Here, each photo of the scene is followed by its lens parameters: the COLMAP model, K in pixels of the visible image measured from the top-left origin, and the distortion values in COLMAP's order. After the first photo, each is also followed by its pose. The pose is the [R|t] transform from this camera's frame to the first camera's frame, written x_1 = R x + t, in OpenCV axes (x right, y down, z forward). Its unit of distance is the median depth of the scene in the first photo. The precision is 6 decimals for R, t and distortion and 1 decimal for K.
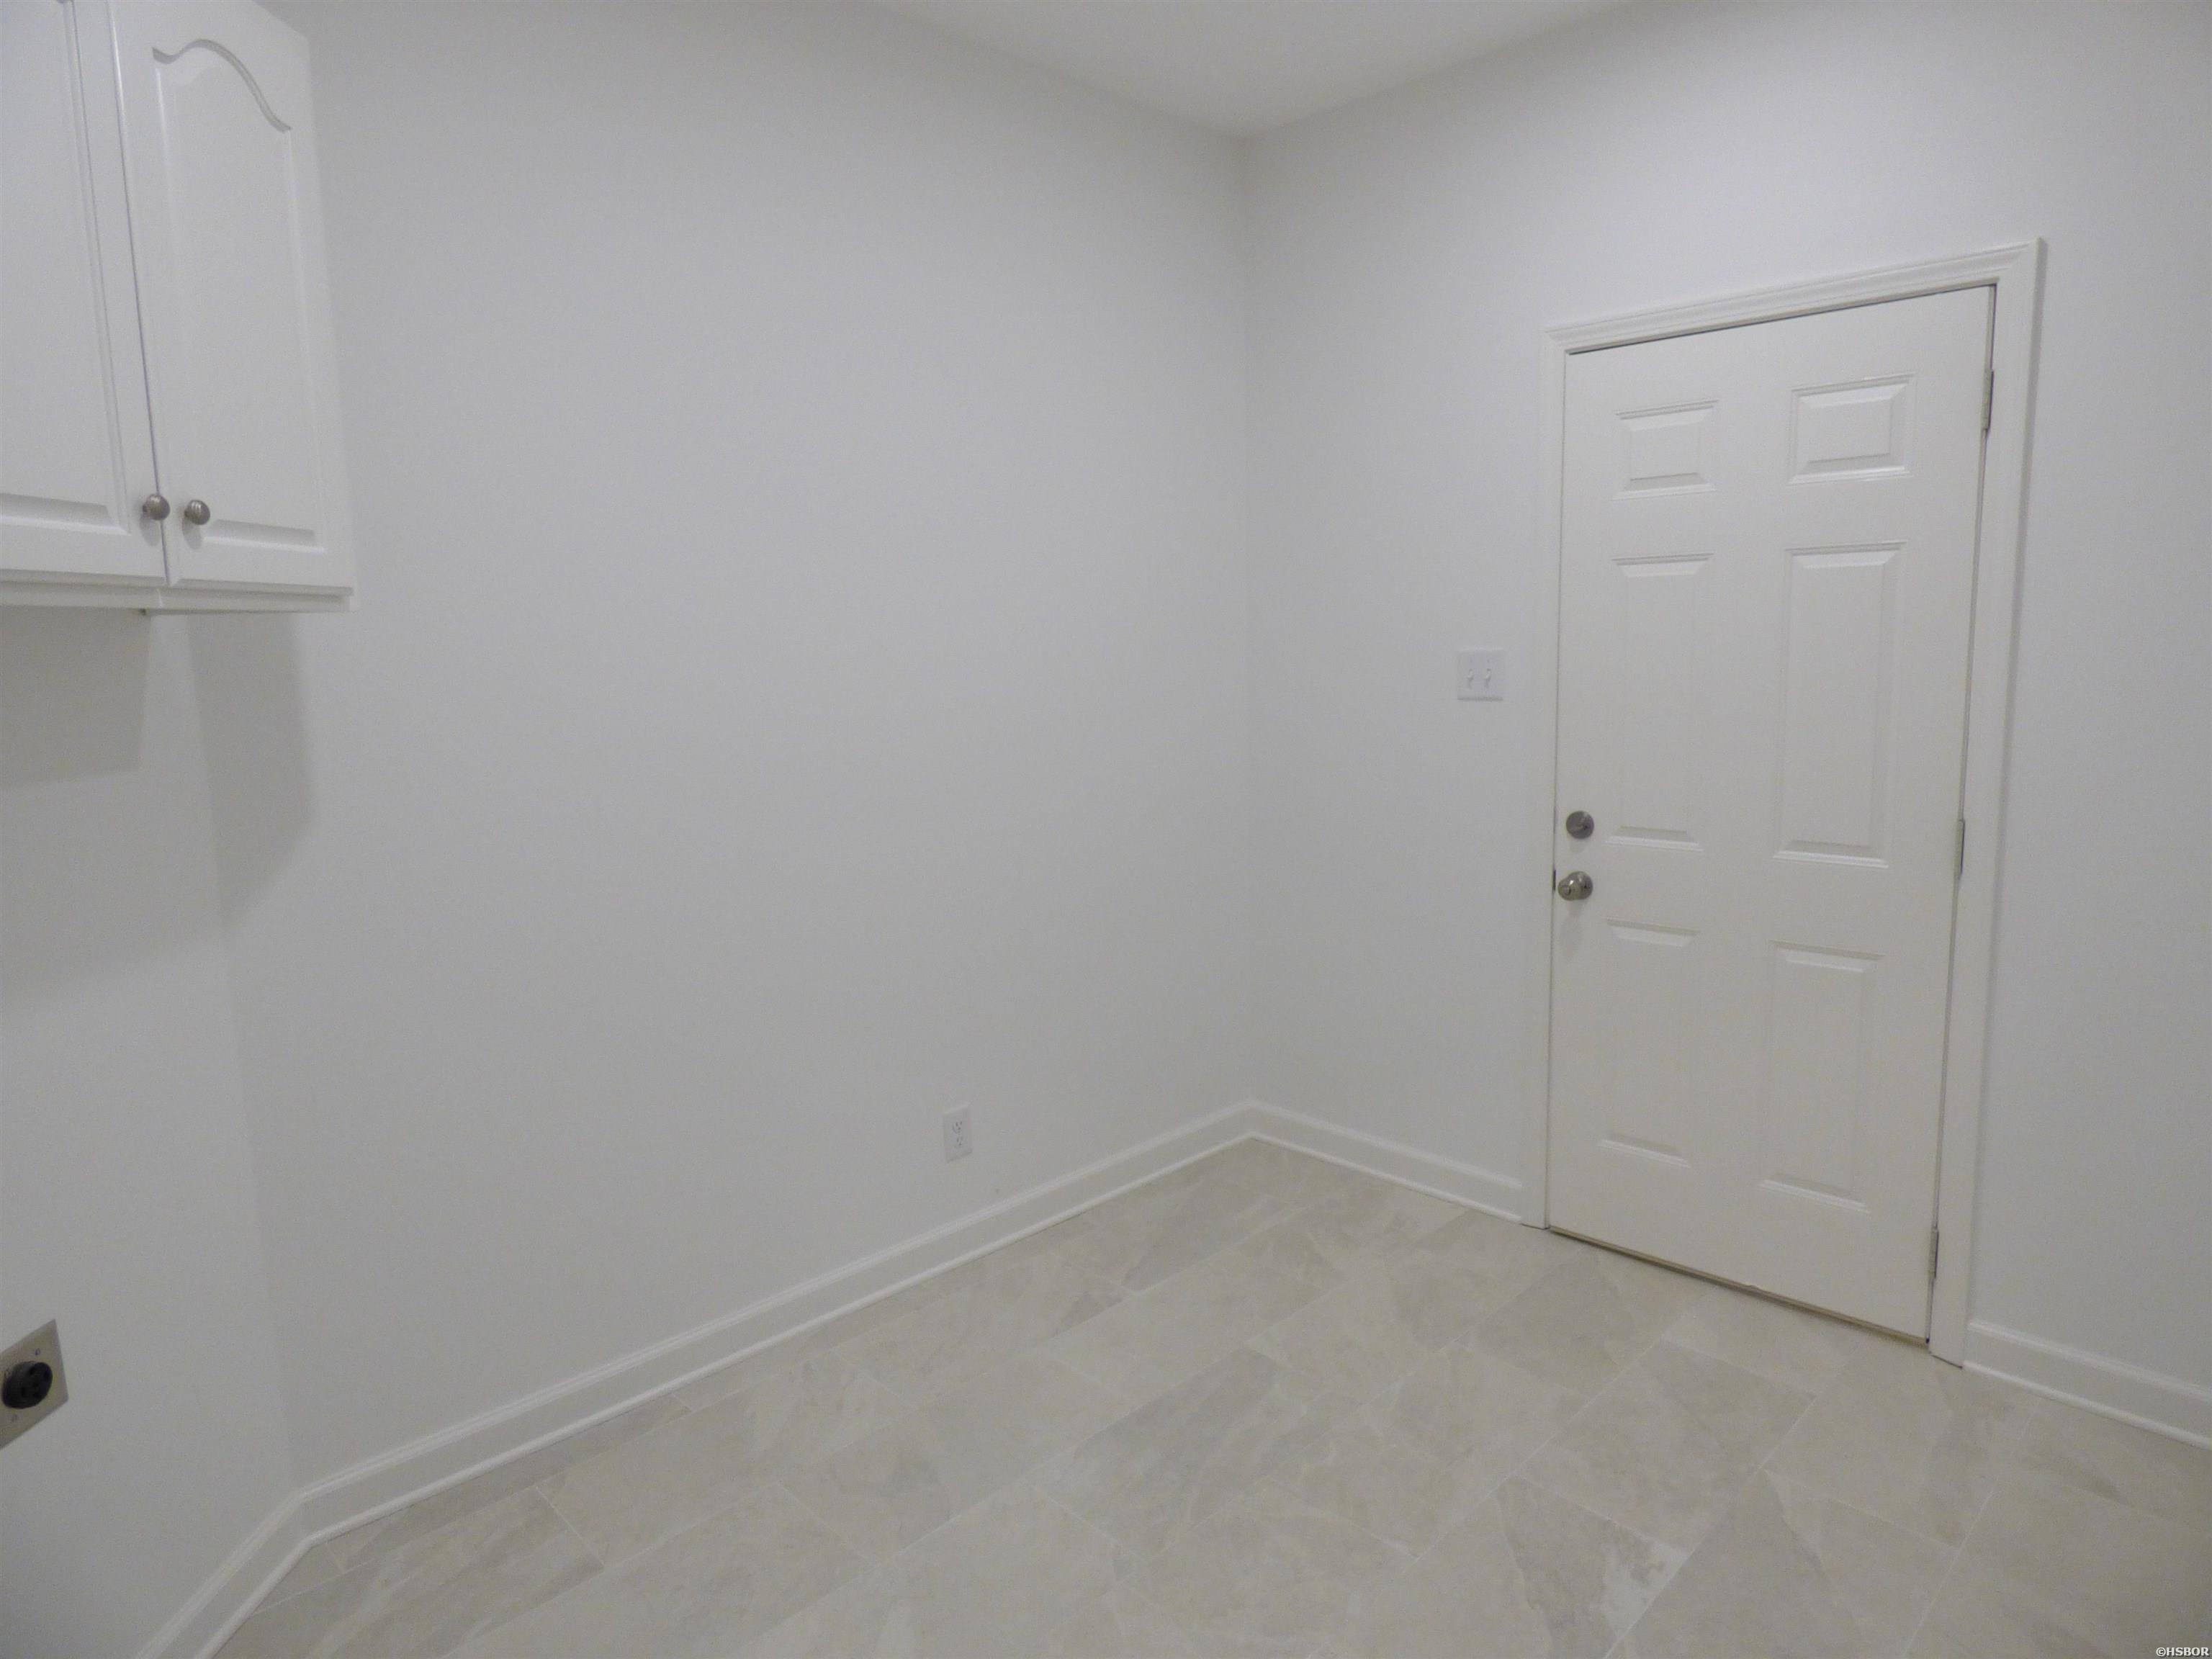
lens RADIAL K [[1306.4, 0, 1124.1], [0, 1306.4, 829.0], [0, 0, 1]] dist [-0.010610, -0.001204]
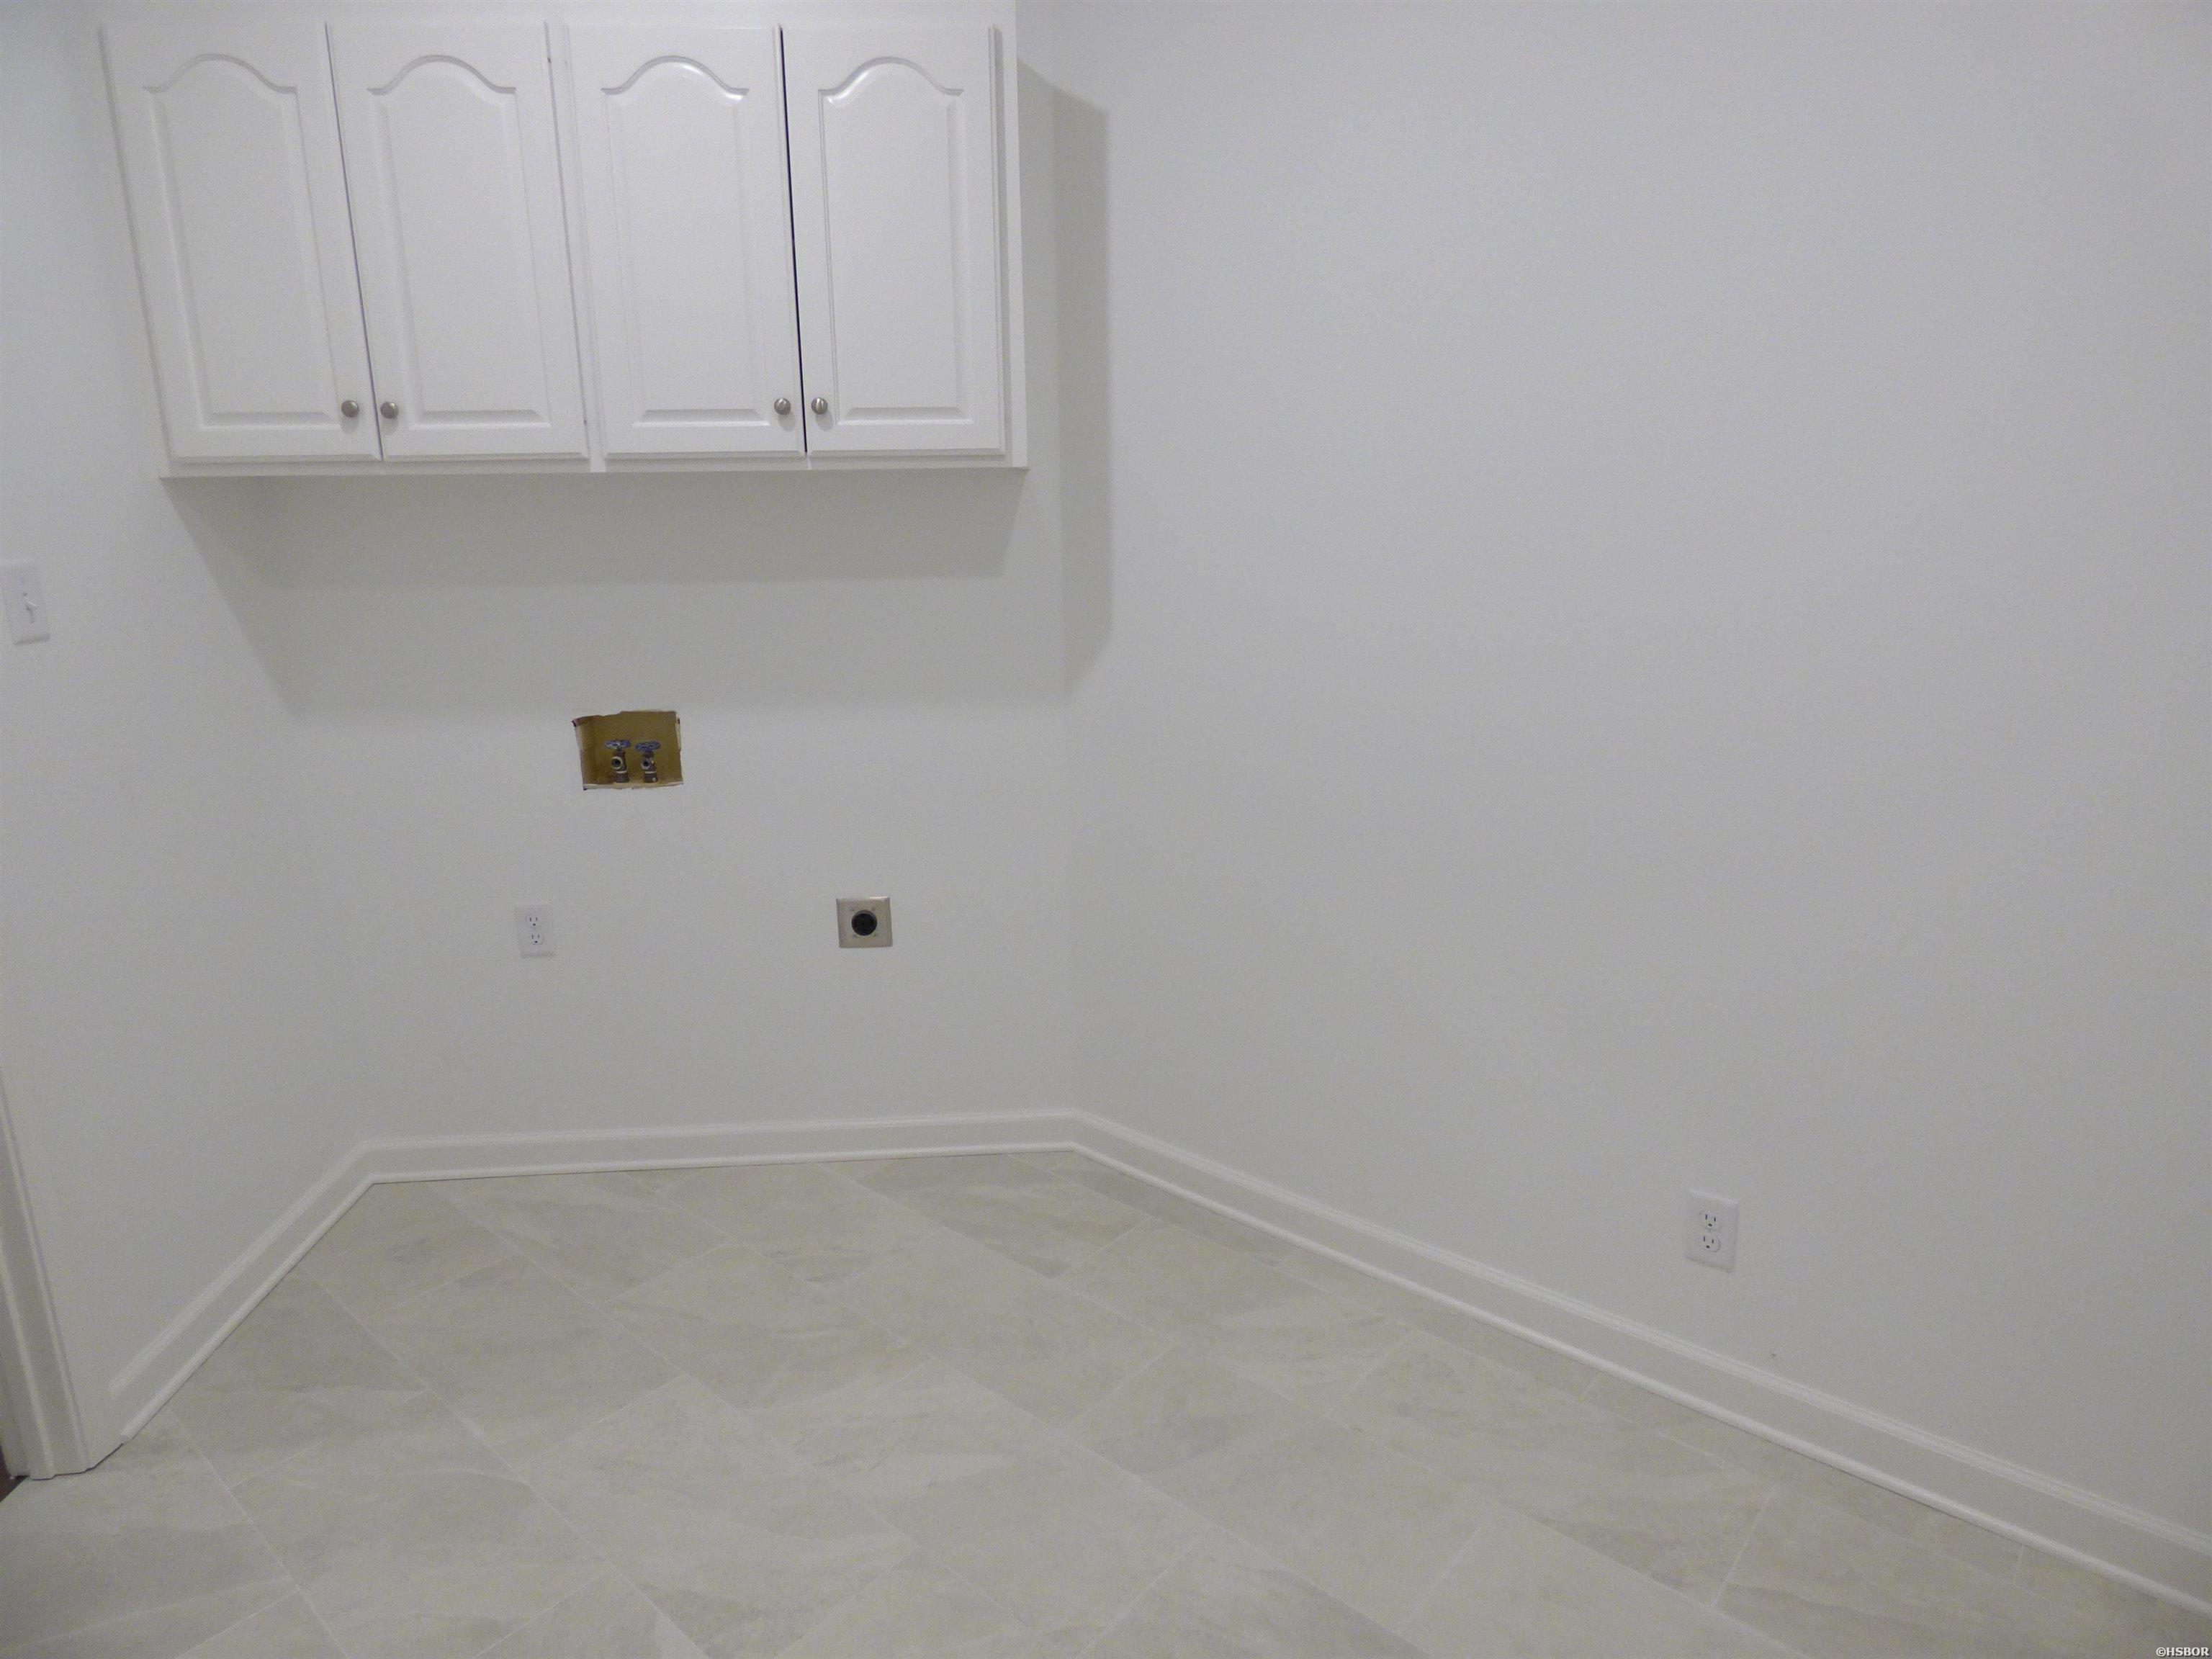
lens RADIAL K [[1306.4, 0, 1124.1], [0, 1306.4, 829.0], [0, 0, 1]] dist [-0.010610, -0.001204]
pose [[0.078101, 0.247820, -0.965653, 0.168118], [-0.143980, 0.961261, 0.235048, -0.031311], [0.986494, 0.120678, 0.110756, 0.221100]]
